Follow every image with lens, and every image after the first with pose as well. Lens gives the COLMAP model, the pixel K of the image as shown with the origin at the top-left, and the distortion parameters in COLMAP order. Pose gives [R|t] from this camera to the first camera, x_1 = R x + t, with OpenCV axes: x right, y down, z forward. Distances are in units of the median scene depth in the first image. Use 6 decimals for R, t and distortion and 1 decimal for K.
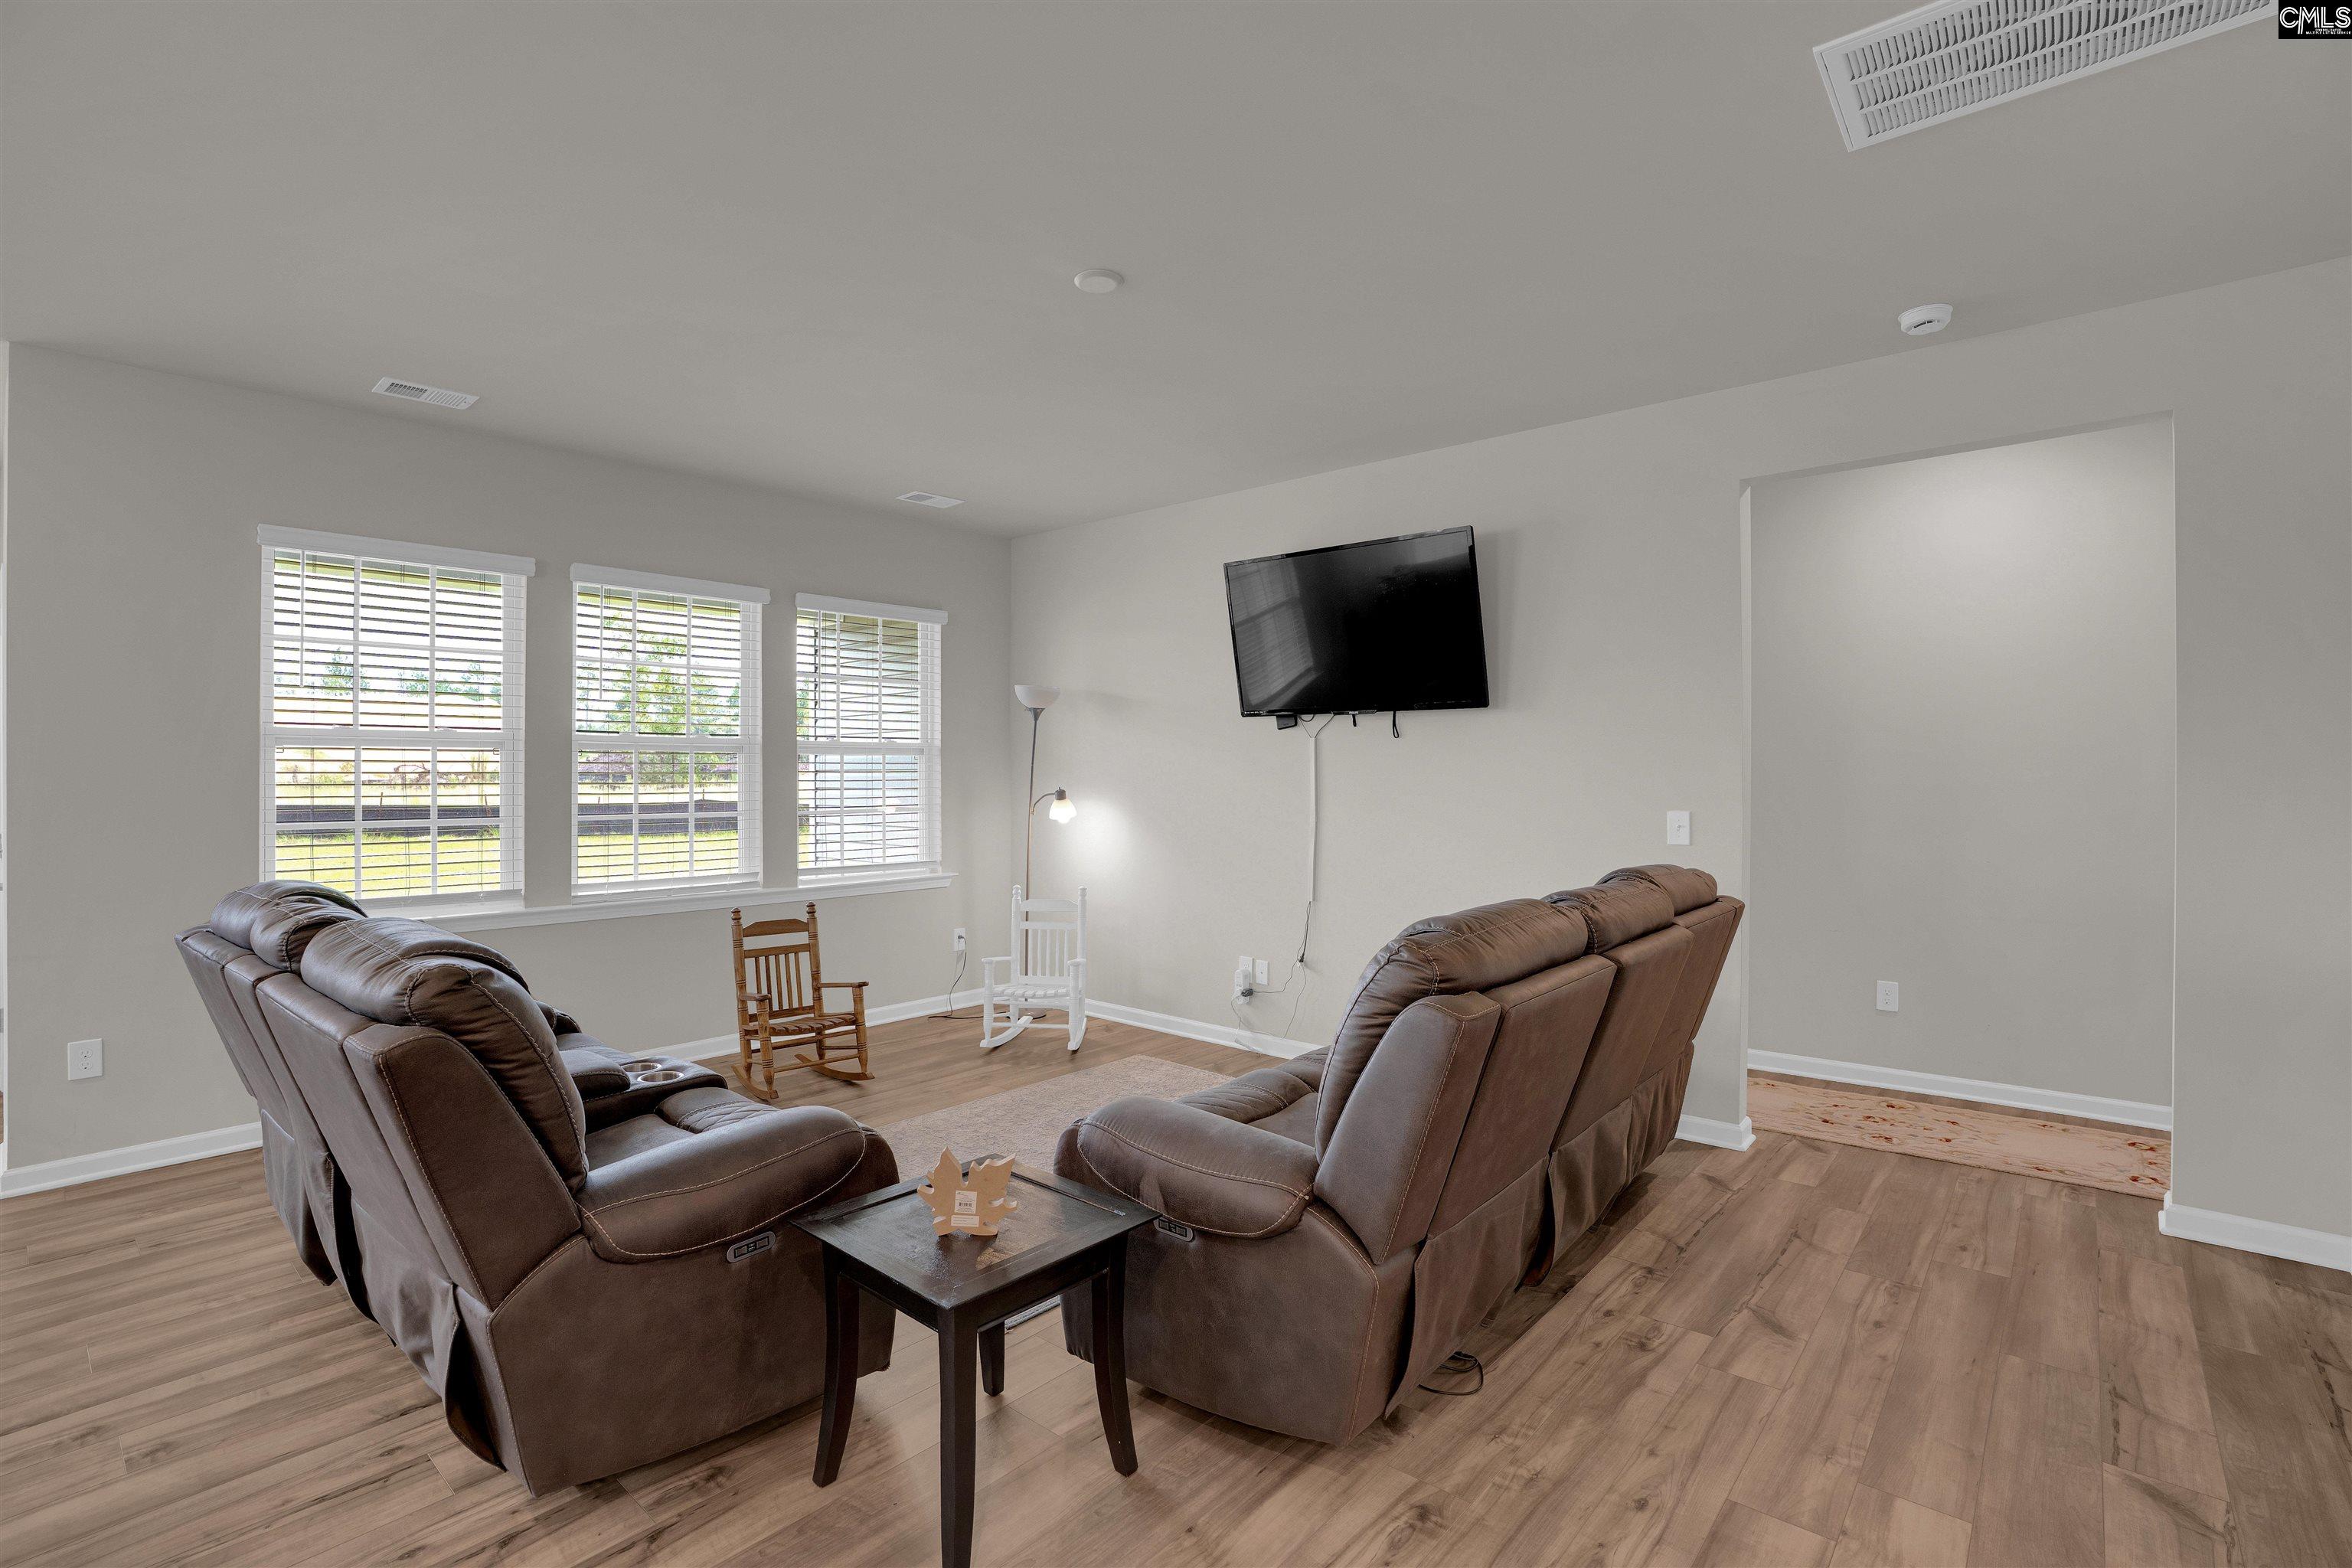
lens RADIAL K [[1085.2, 0, 1184.1], [0, 1085.2, 771.2], [0, 0, 1]] dist [-0.061208, 0.020406]
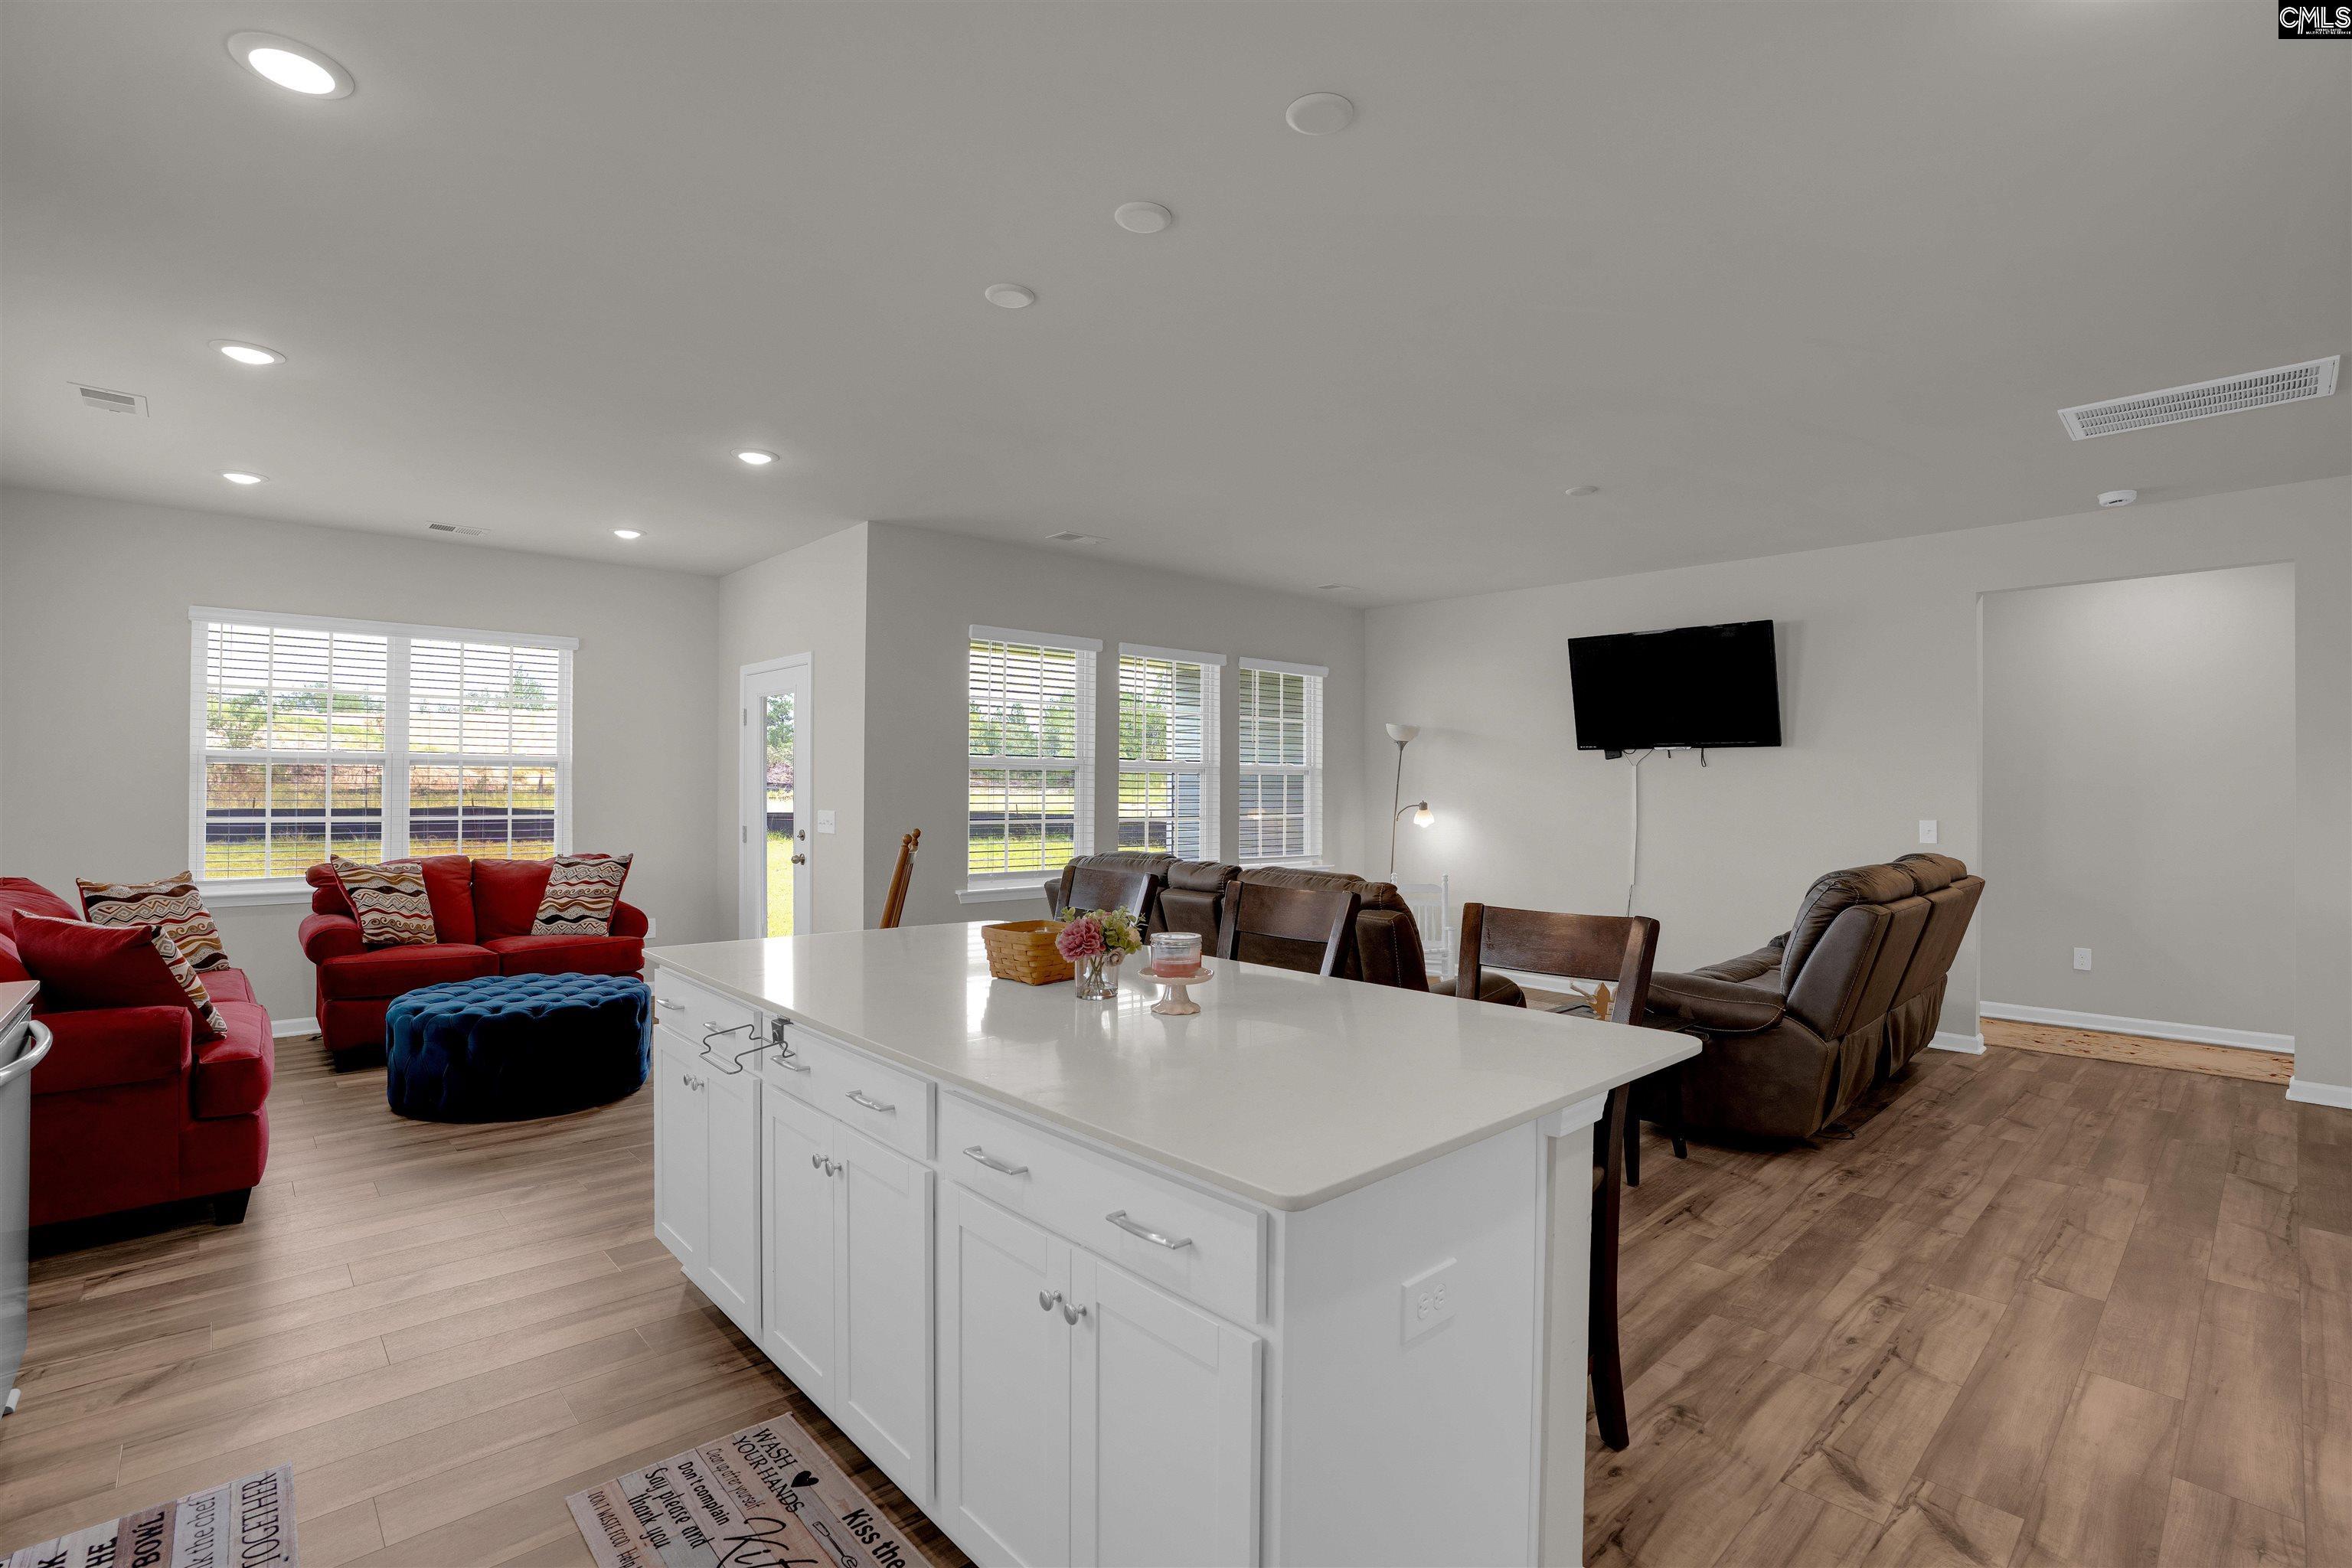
lens RADIAL K [[1085.2, 0, 1184.1], [0, 1085.2, 771.2], [0, 0, 1]] dist [-0.061208, 0.020406]
pose [[0.994118, 0.003807, -0.108234, -0.453502], [-0.005188, 0.999909, -0.012483, -0.005665], [0.108177, 0.012971, 0.994047, -0.624330]]
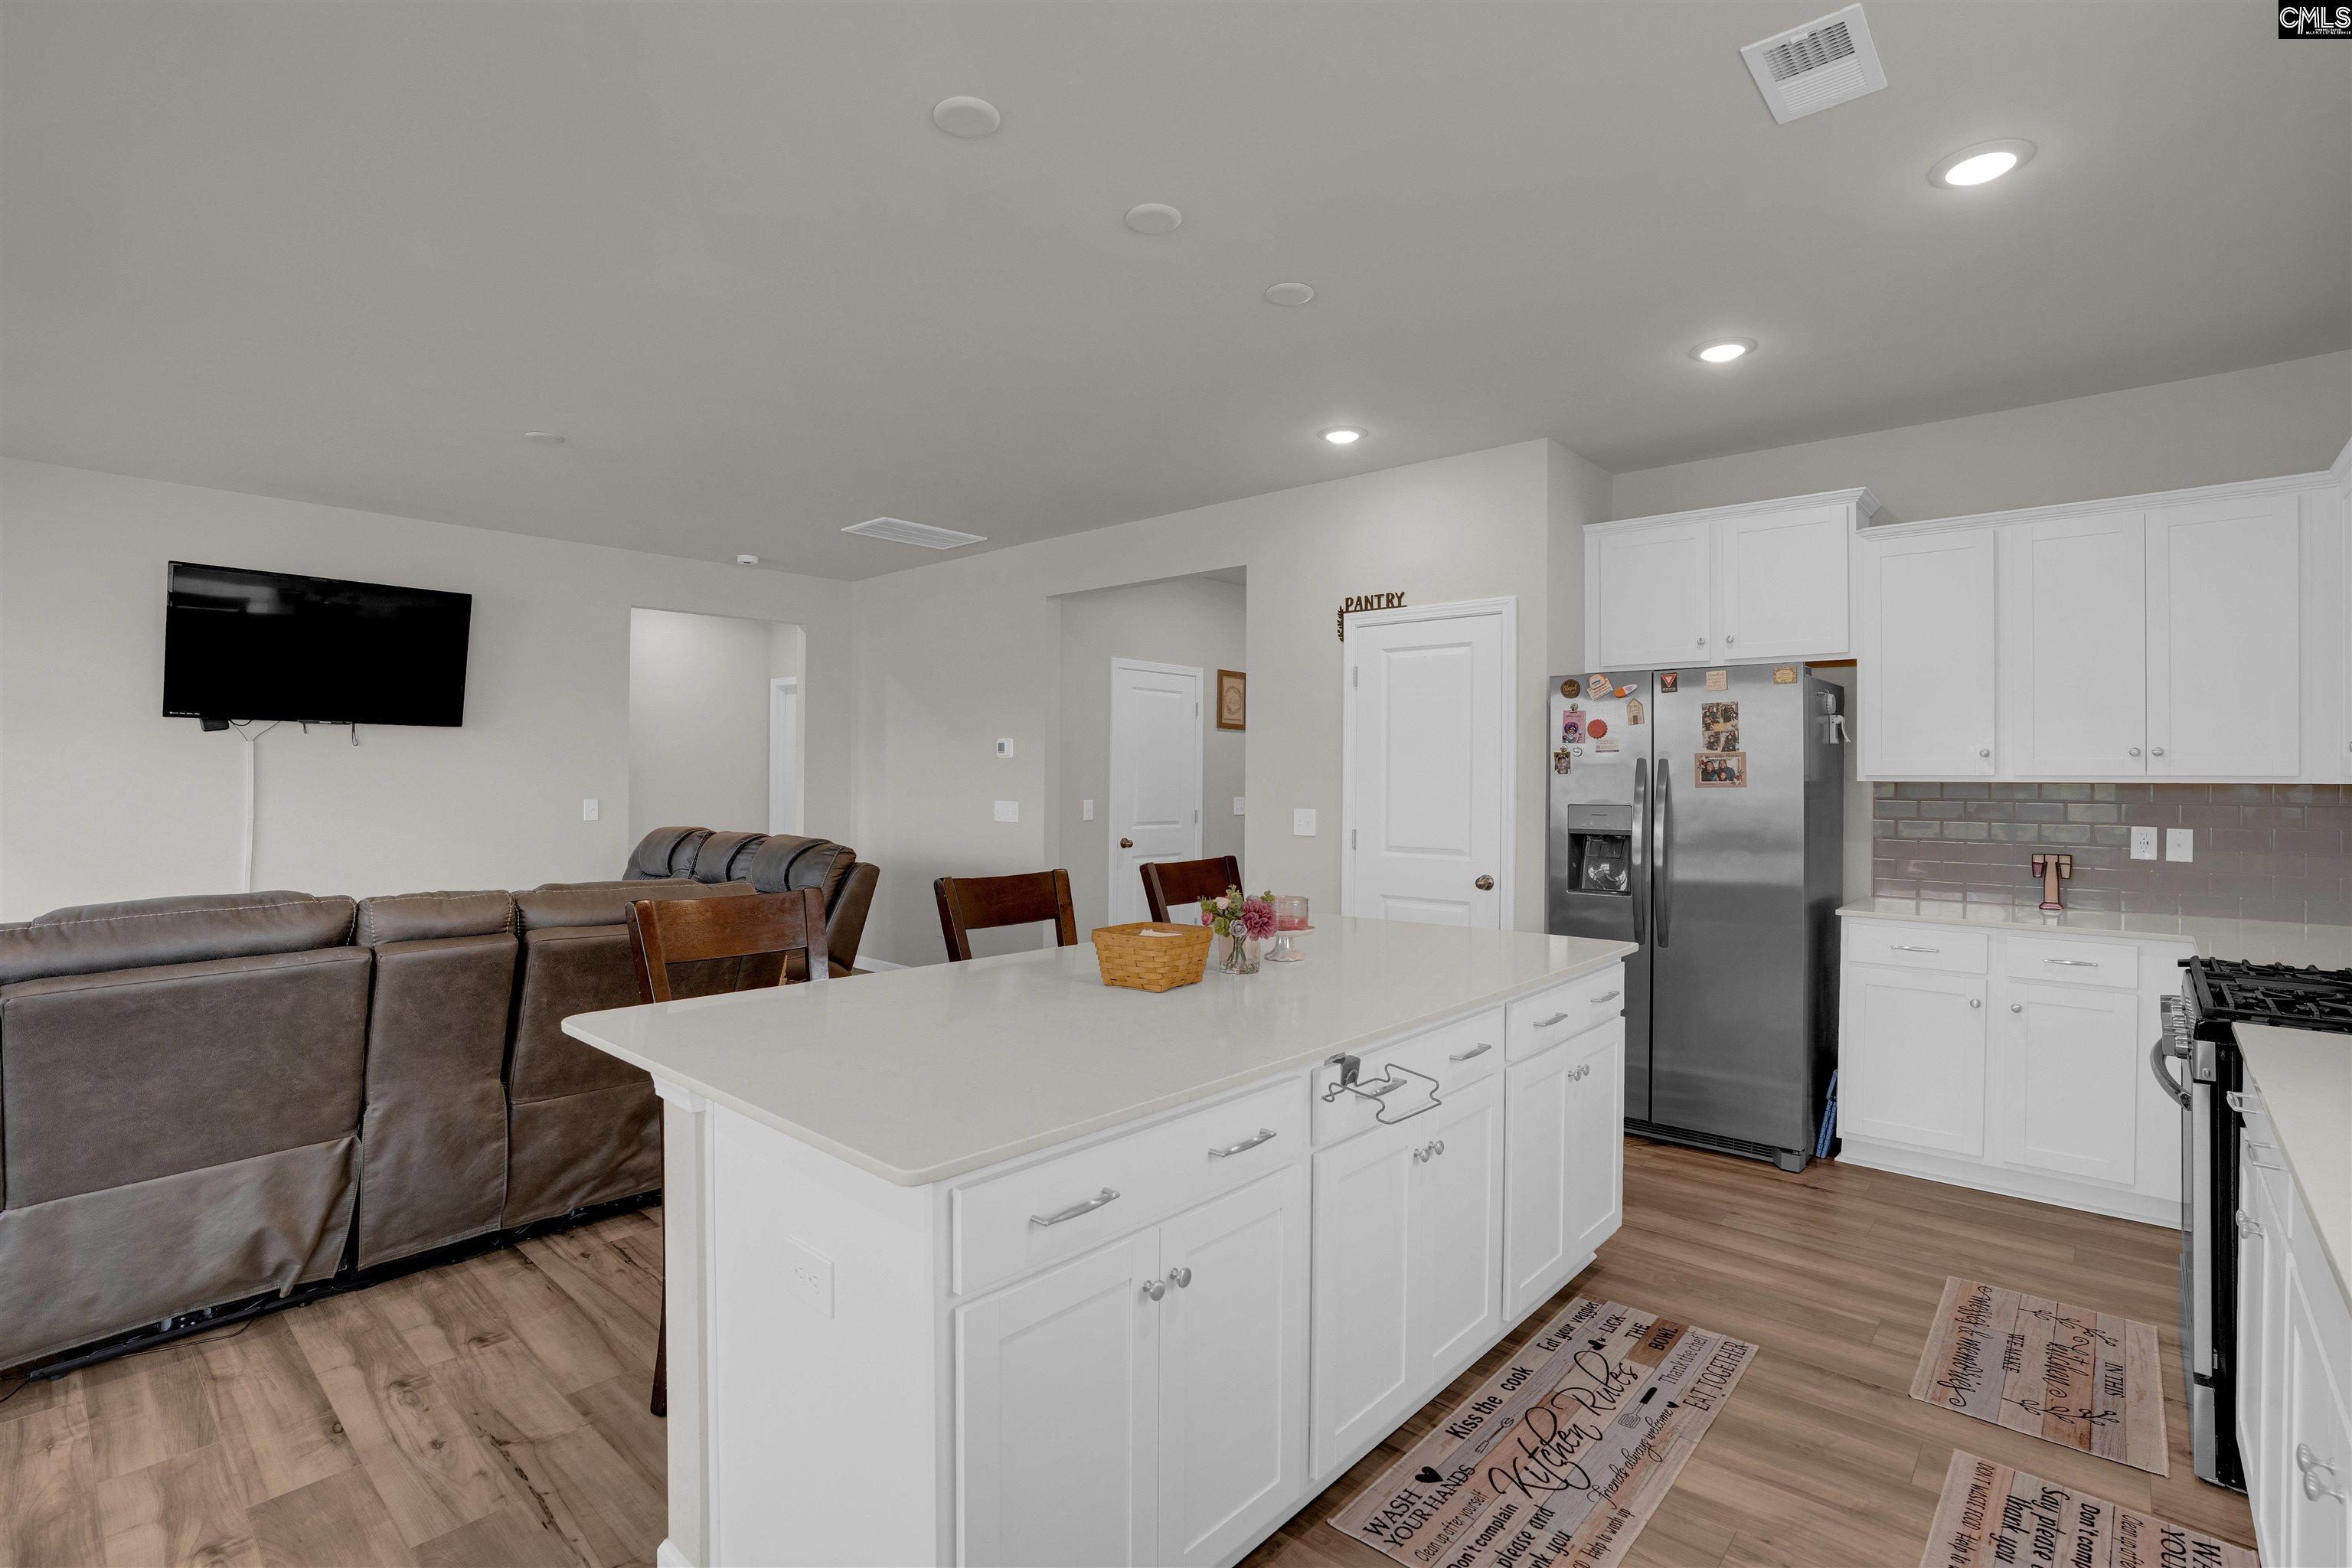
lens RADIAL K [[1085.2, 0, 1184.1], [0, 1085.2, 771.2], [0, 0, 1]] dist [-0.061208, 0.020406]
pose [[0.011171, 0.004757, 0.999926, -1.355138], [-0.007914, 0.999958, -0.004669, -0.005009], [-0.999906, -0.007861, 0.011208, 0.104777]]
